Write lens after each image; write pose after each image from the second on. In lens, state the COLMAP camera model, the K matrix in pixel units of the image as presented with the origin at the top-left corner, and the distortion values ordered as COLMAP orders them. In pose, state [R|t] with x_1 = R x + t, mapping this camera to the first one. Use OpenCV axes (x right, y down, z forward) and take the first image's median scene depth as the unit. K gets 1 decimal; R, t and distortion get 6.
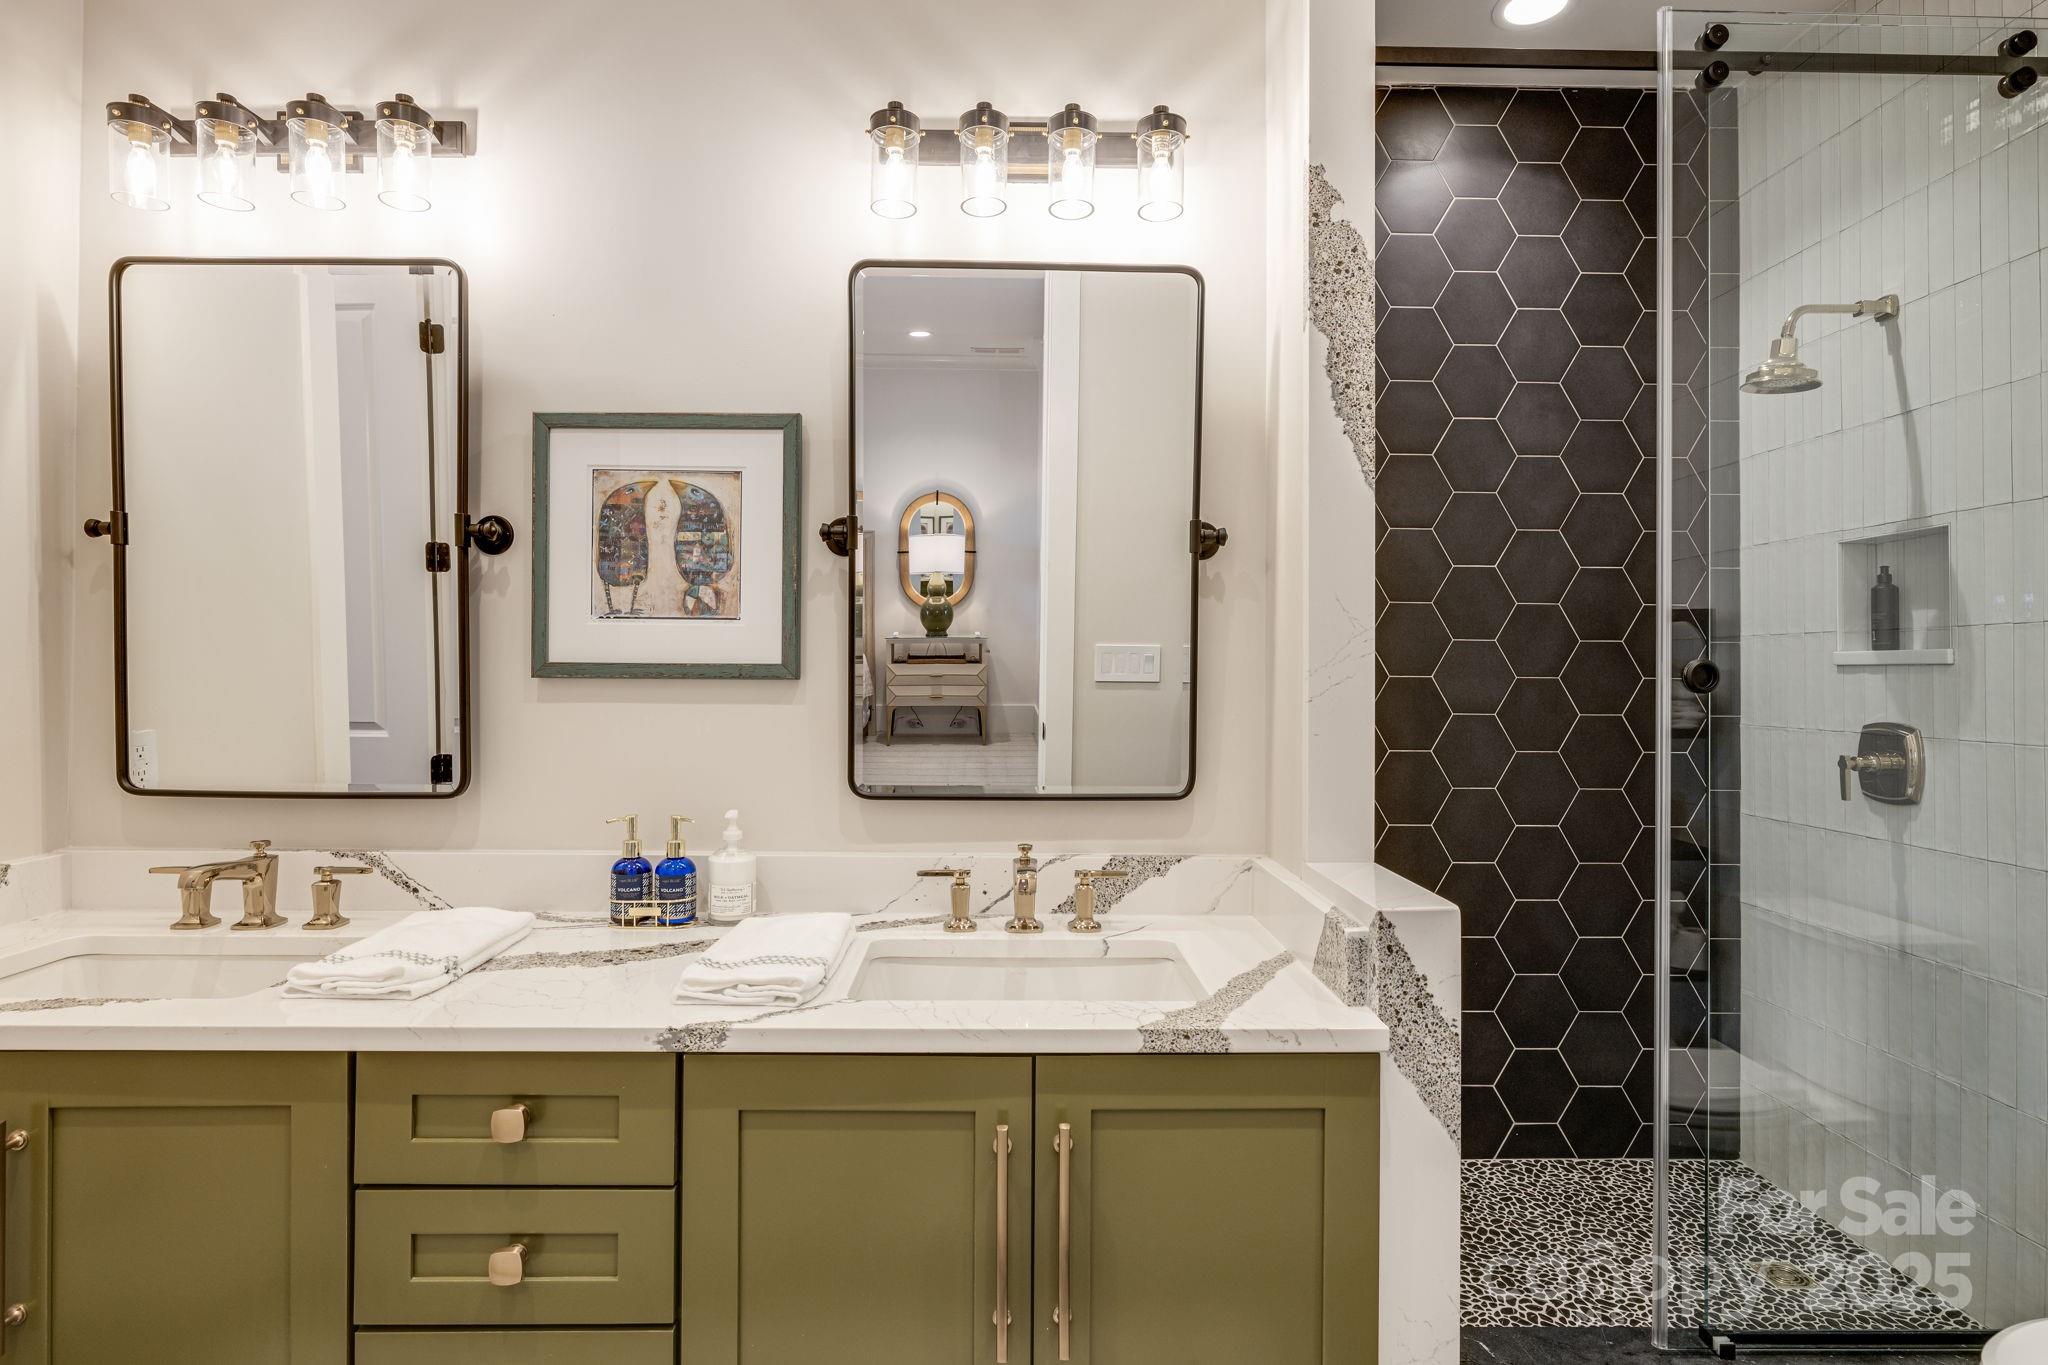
lens RADIAL K [[969.6, 0, 1024.3], [0, 969.6, 668.3], [0, 0, 1]] dist [-0.013820, -0.000219]
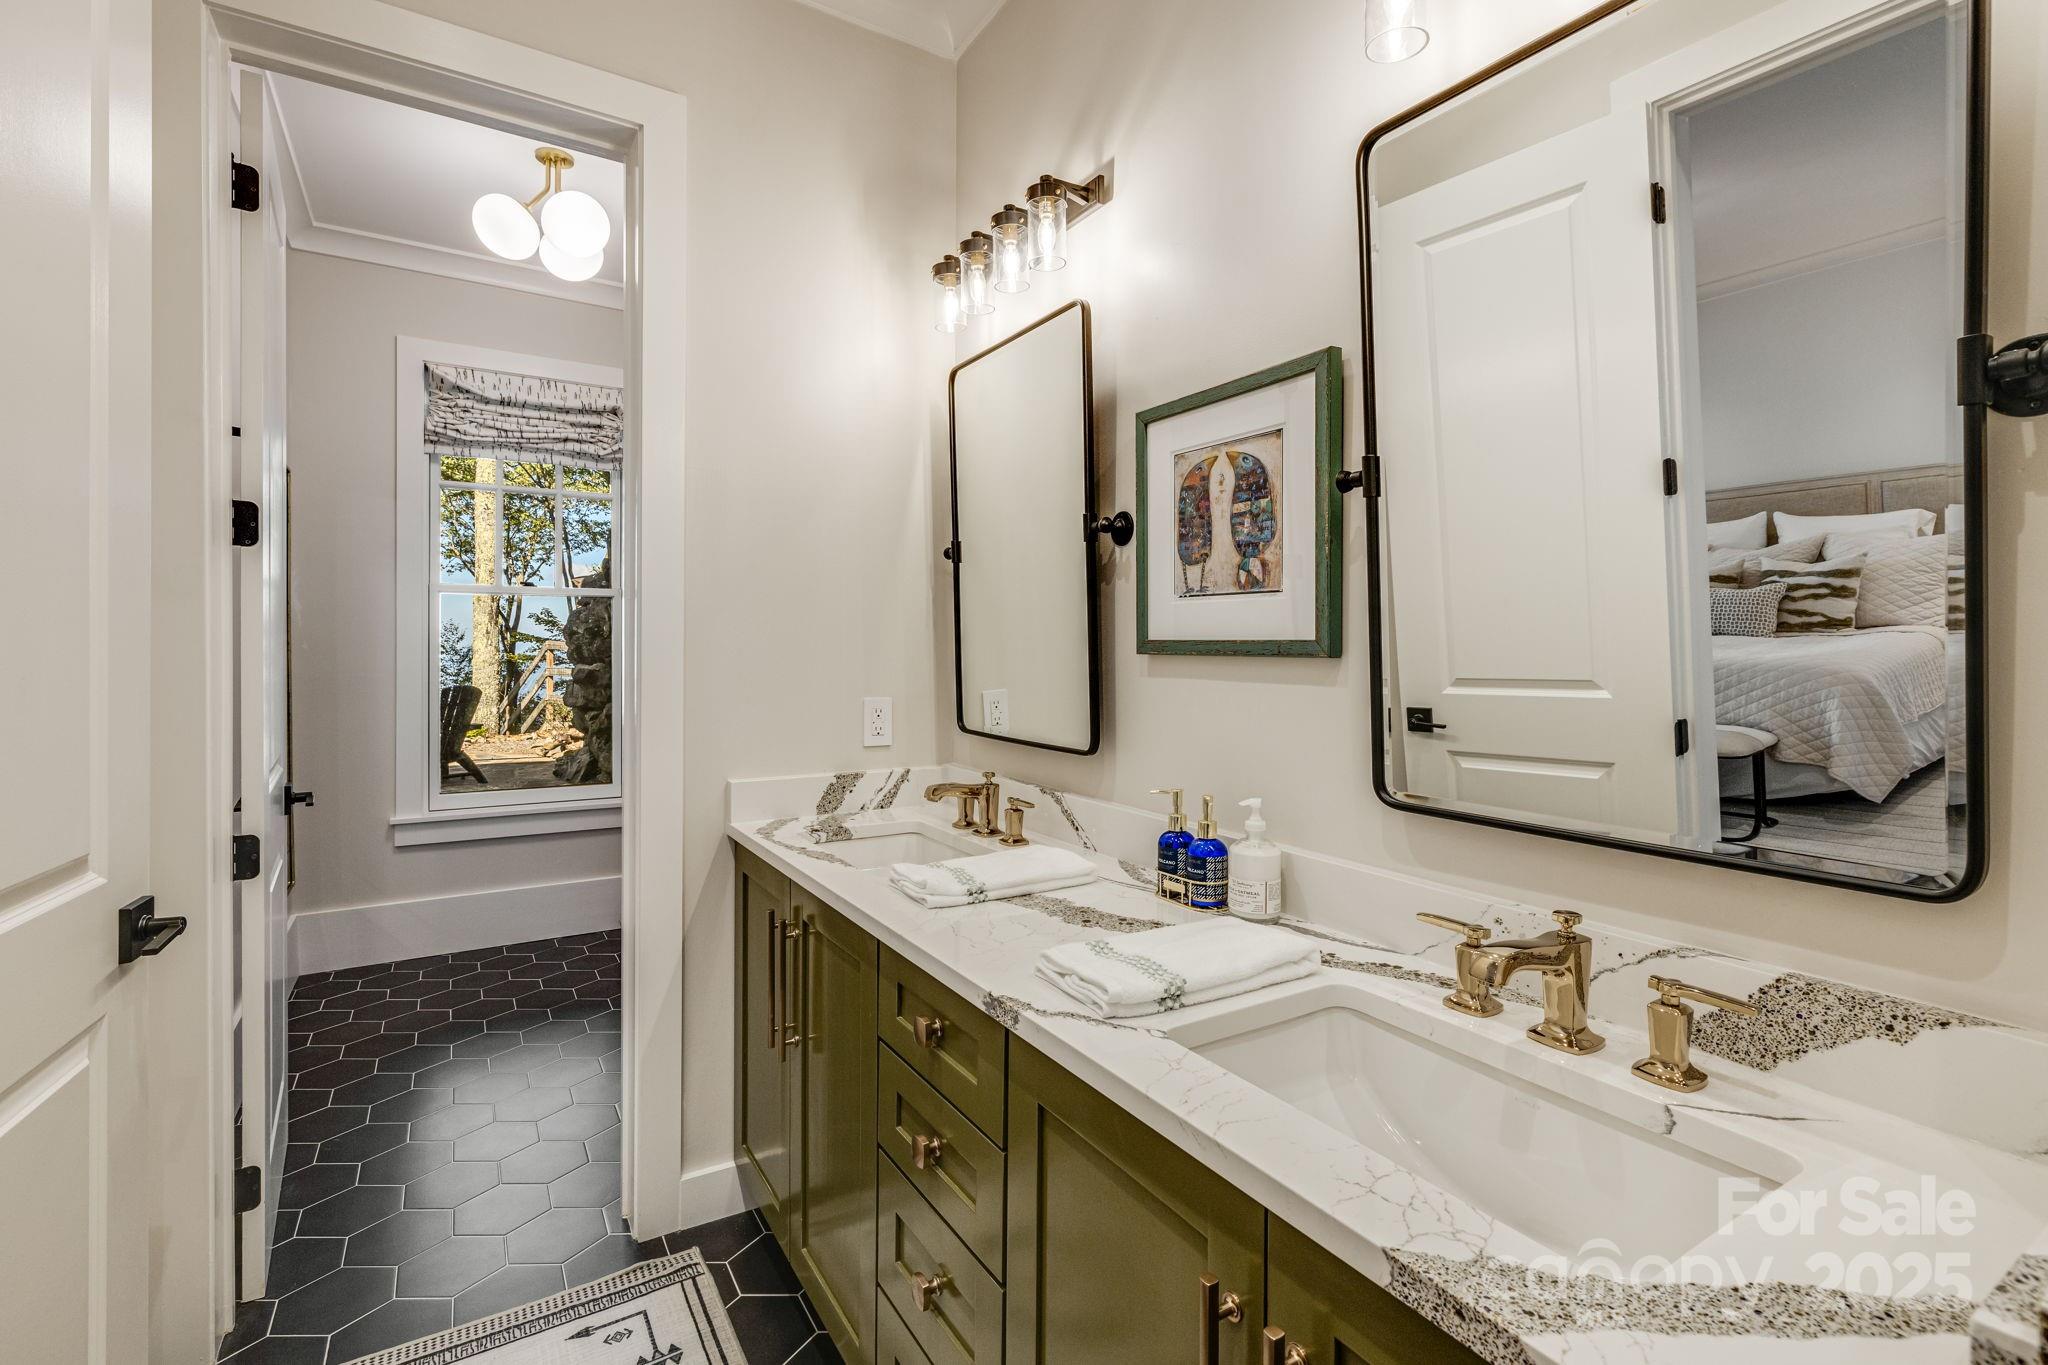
lens RADIAL K [[911.4, 0, 1016.1], [0, 911.4, 654.9], [0, 0, 1]] dist [0.001461, 0.000628]
pose [[0.524942, 0.006372, -0.851114, 0.306510], [-0.003233, 0.999980, 0.005492, 0.005499], [0.851132, -0.000131, 0.524952, 0.337117]]
